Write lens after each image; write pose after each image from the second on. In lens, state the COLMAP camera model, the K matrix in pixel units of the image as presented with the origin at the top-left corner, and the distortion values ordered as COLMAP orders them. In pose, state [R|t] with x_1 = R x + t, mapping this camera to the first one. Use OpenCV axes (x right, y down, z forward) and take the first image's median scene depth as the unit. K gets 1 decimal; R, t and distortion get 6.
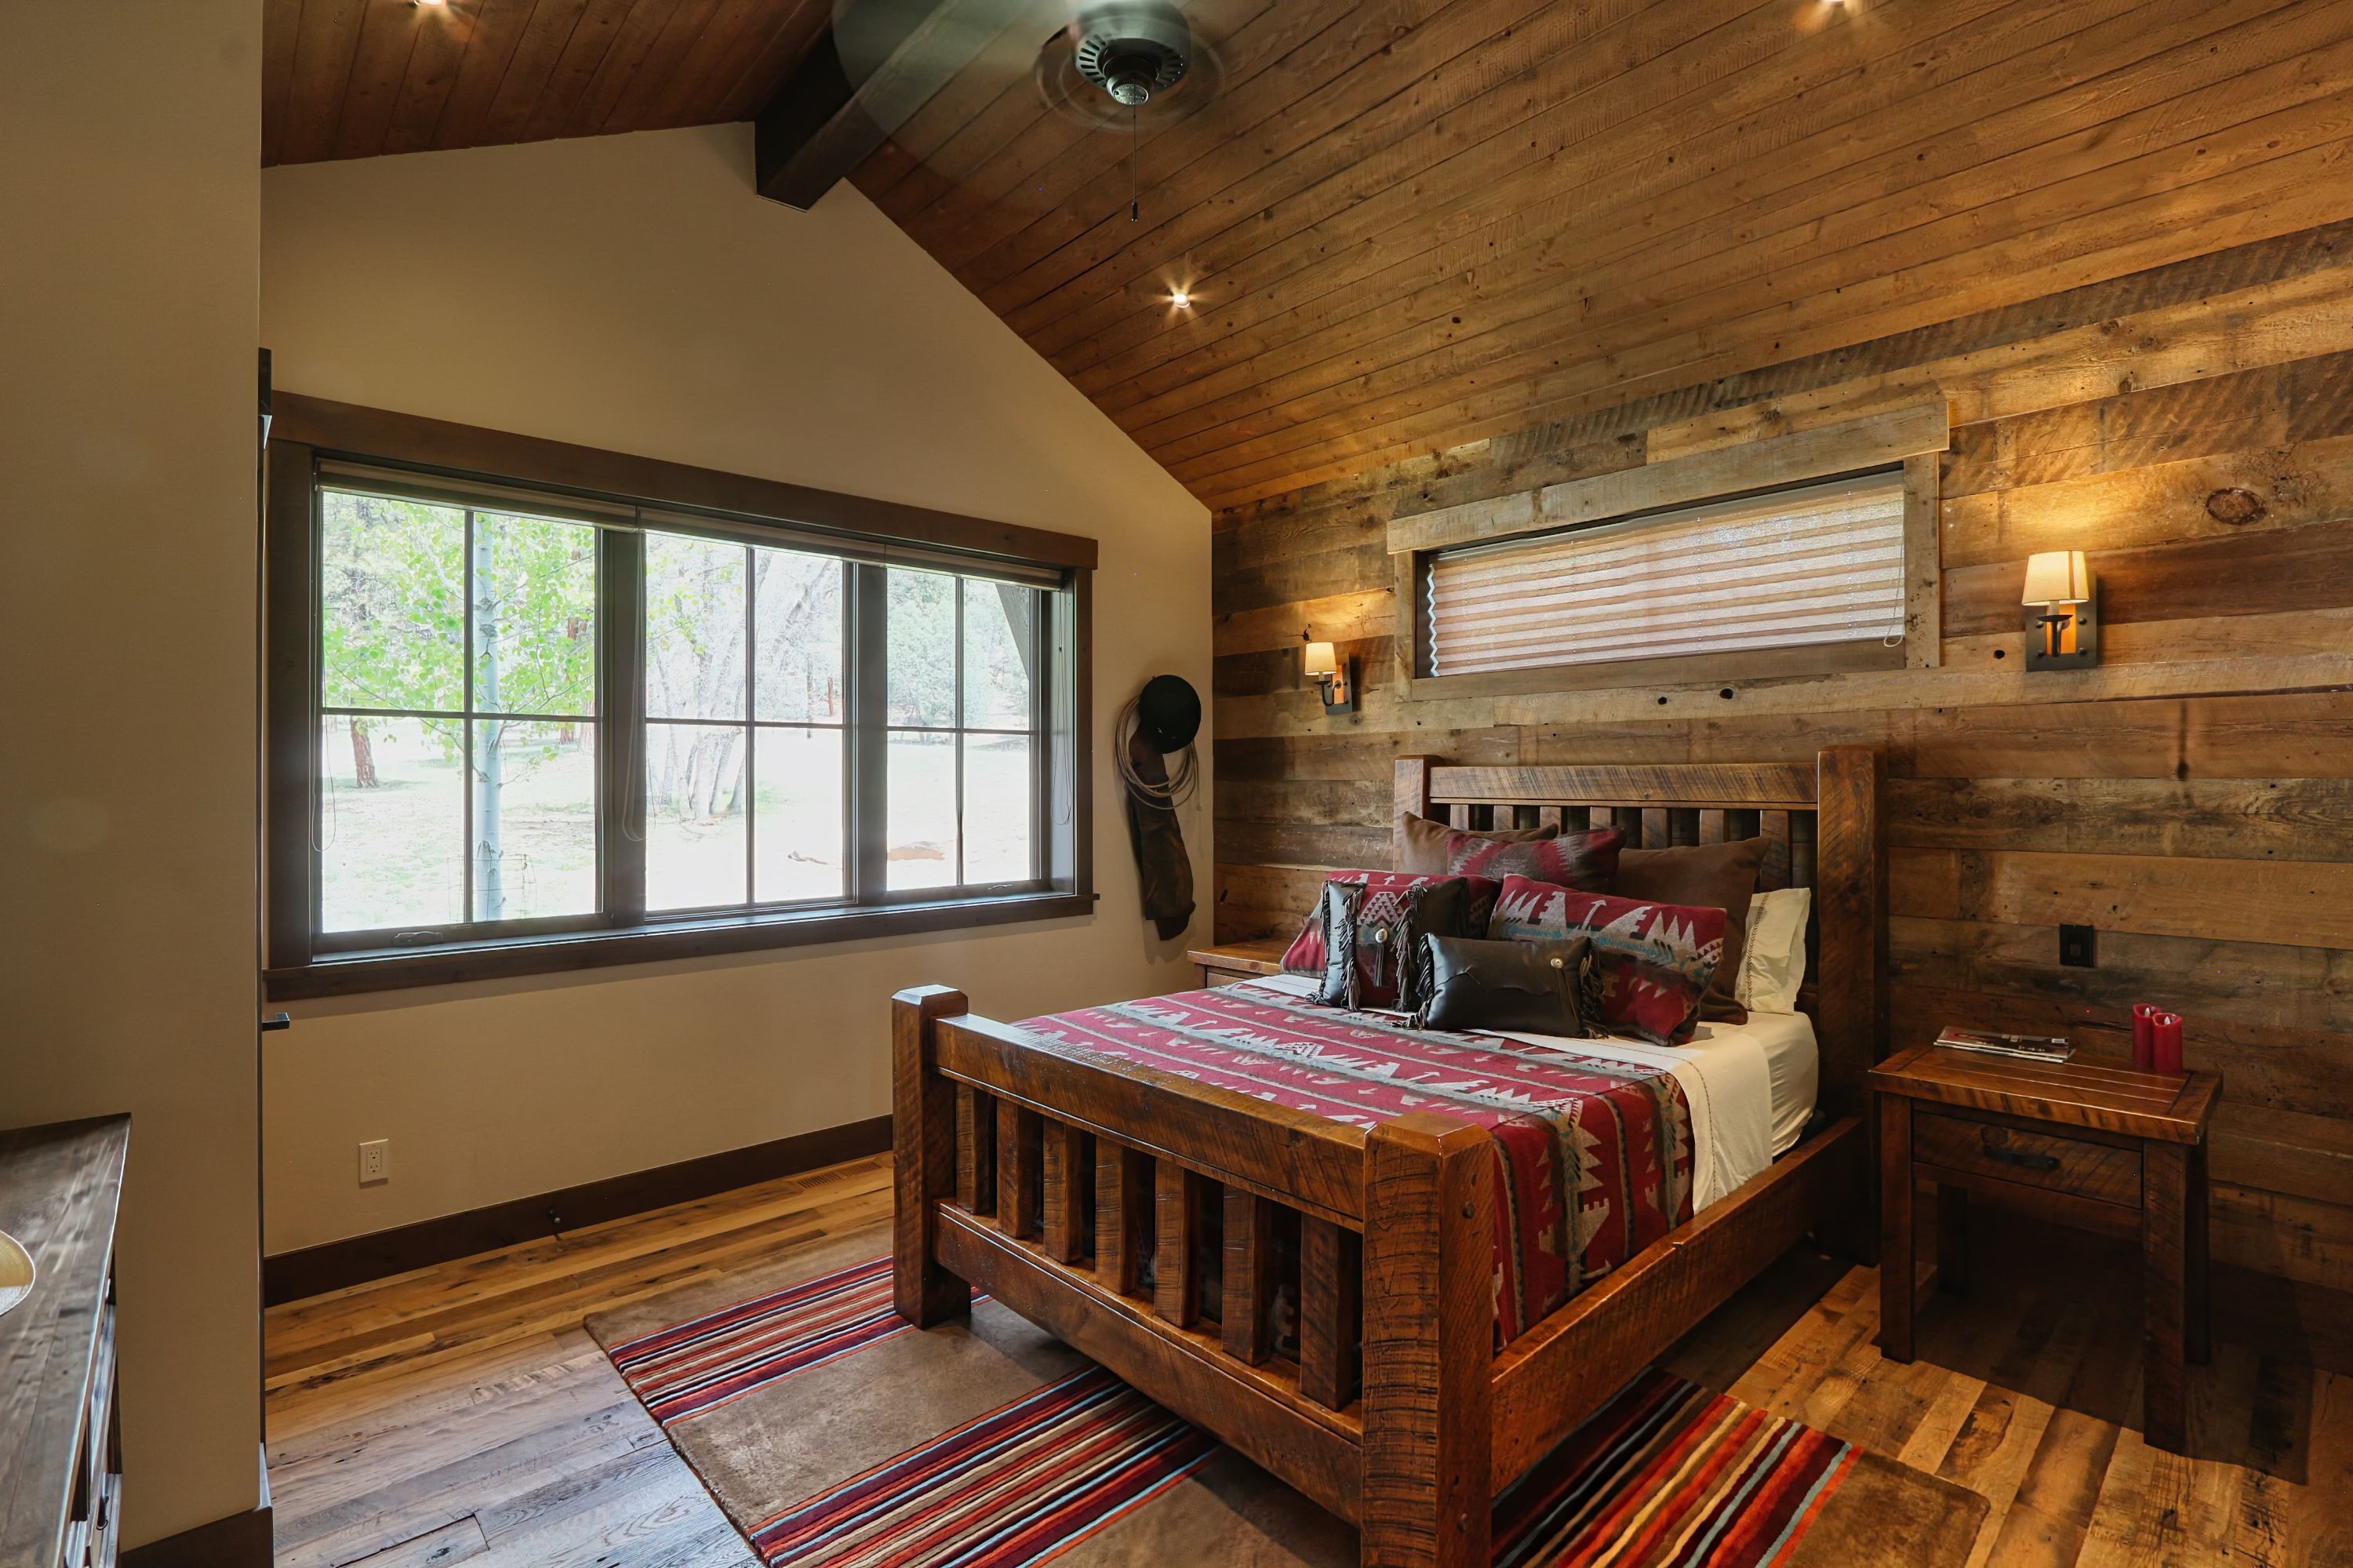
lens RADIAL K [[1082.4, 0, 1178.2], [0, 1082.4, 787.7], [0, 0, 1]] dist [-0.009214, 0.001016]
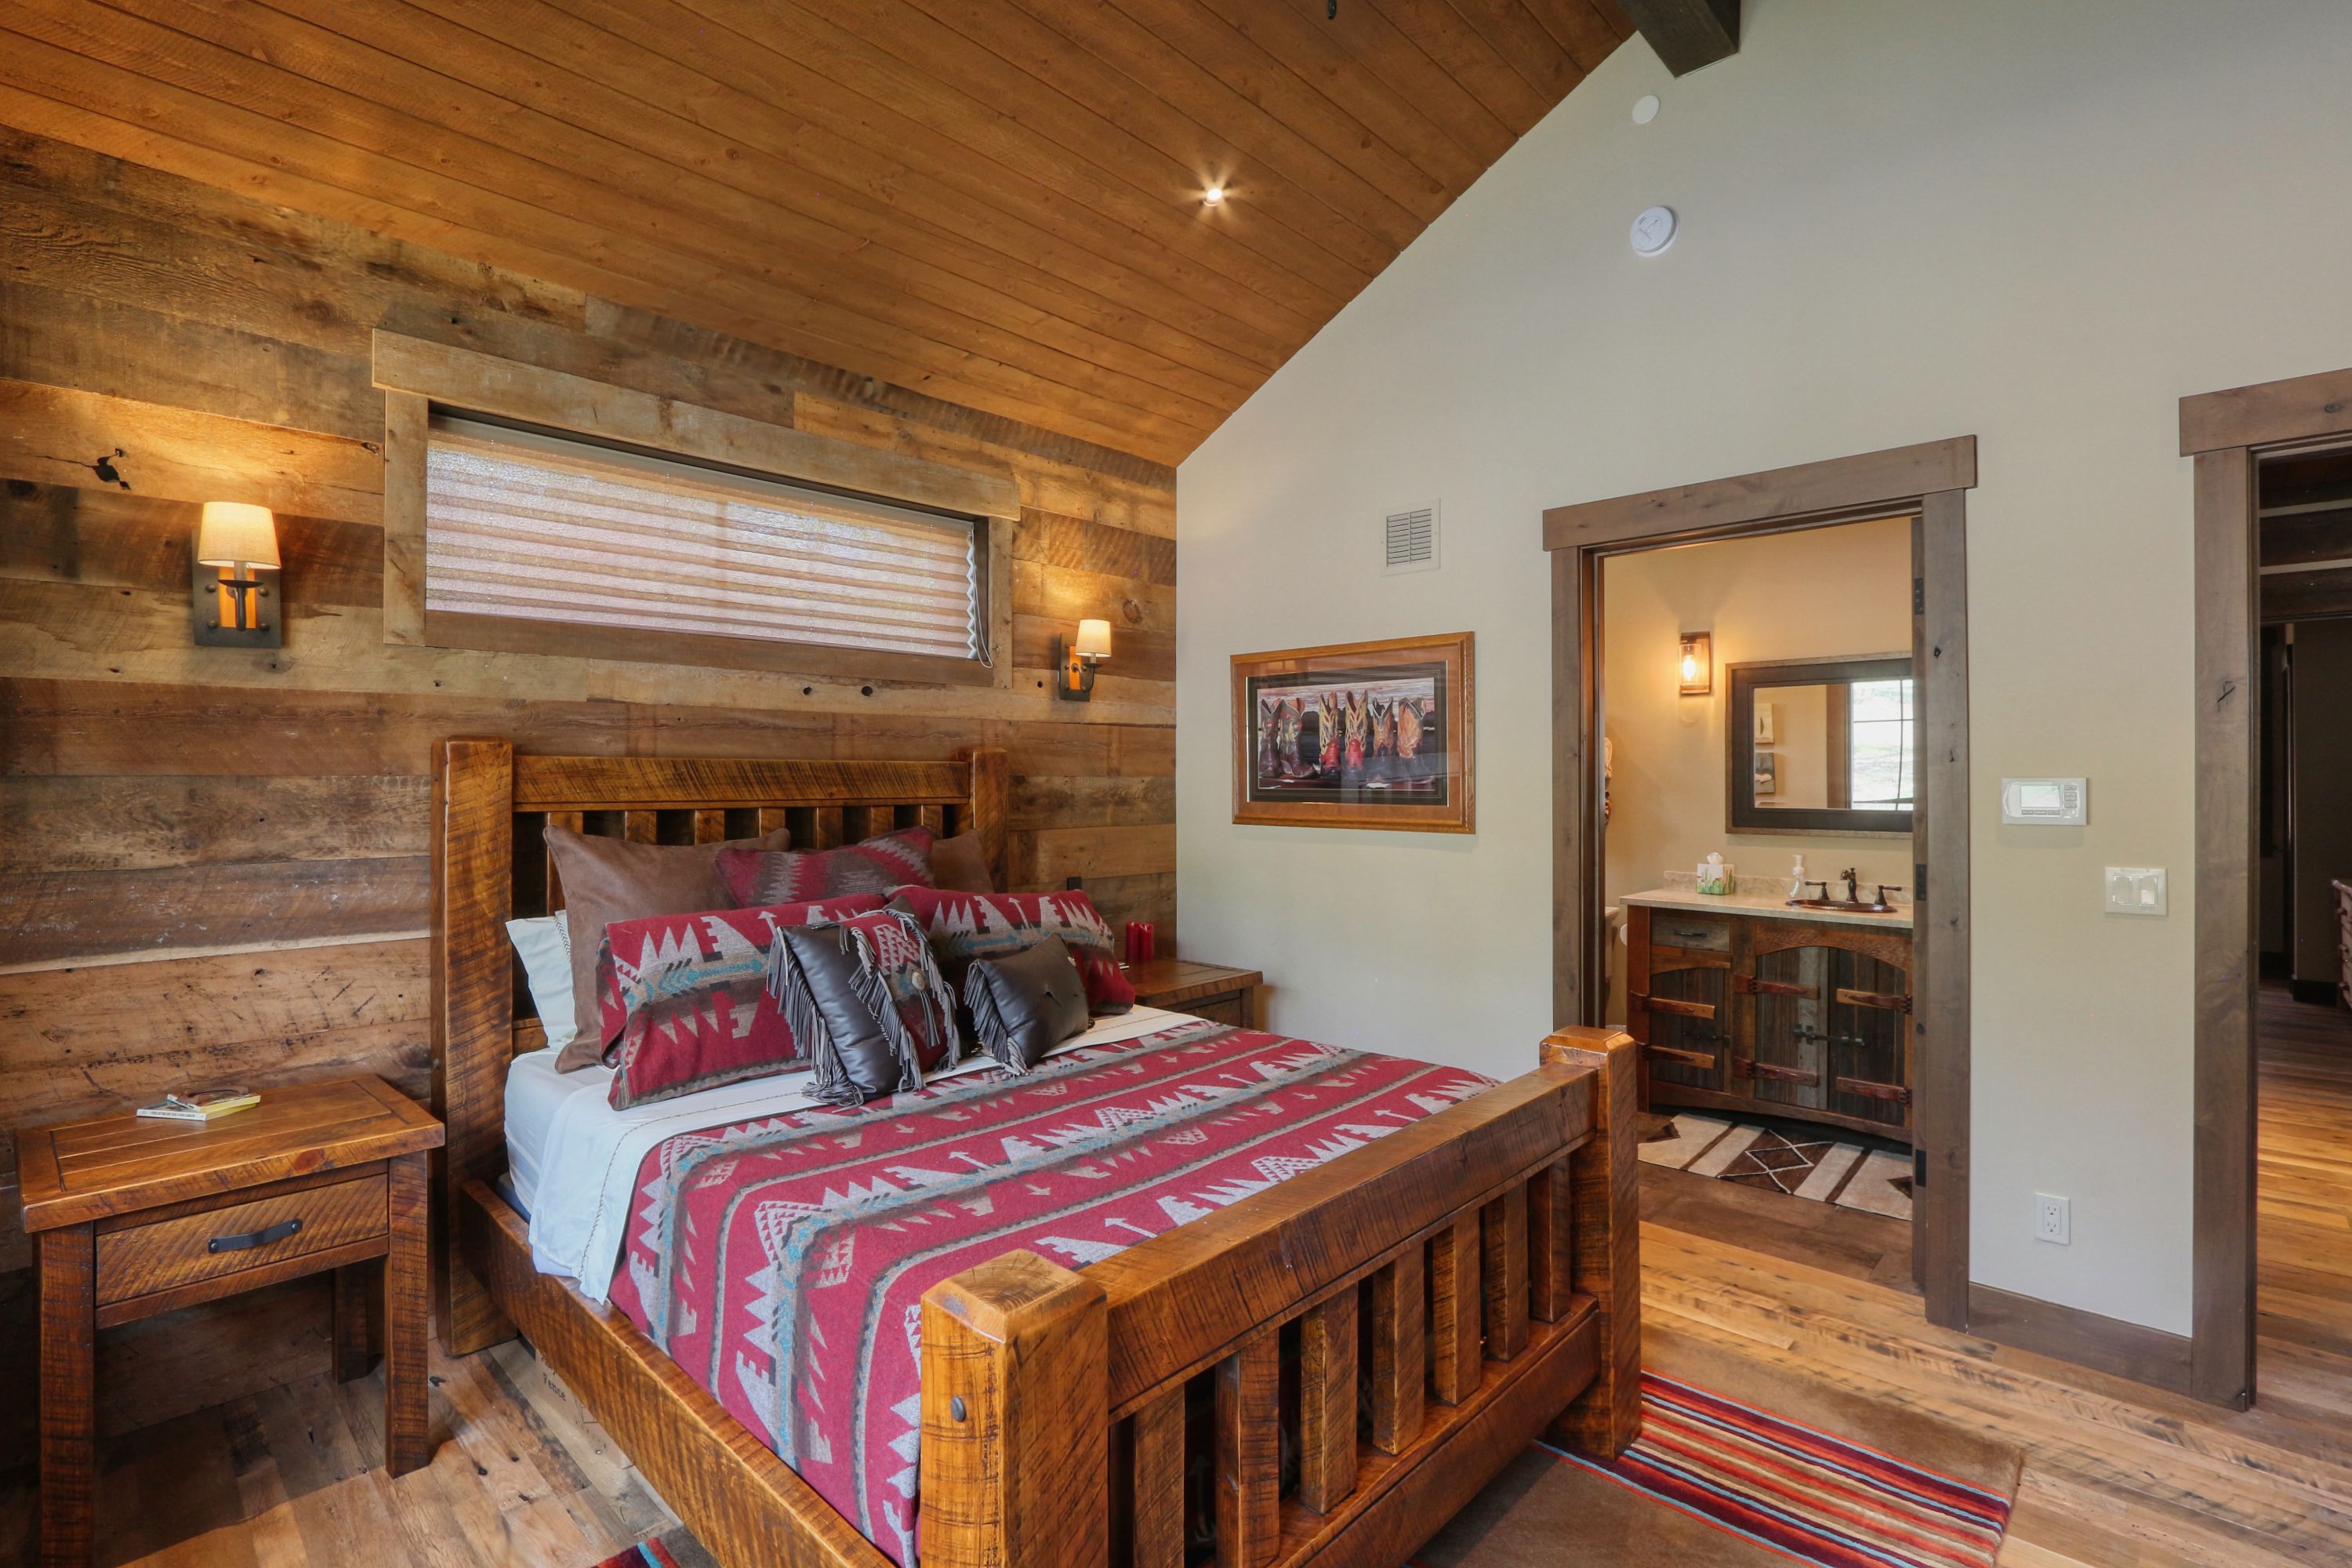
lens RADIAL K [[1081.9, 0, 1198.3], [0, 1081.9, 777.8], [0, 0, 1]] dist [-0.009214, 0.001016]
pose [[-0.062892, 0.002860, 0.998016, -0.545040], [0.007983, 0.999965, -0.002362, -0.001647], [-0.997988, 0.007819, -0.062912, 0.802523]]
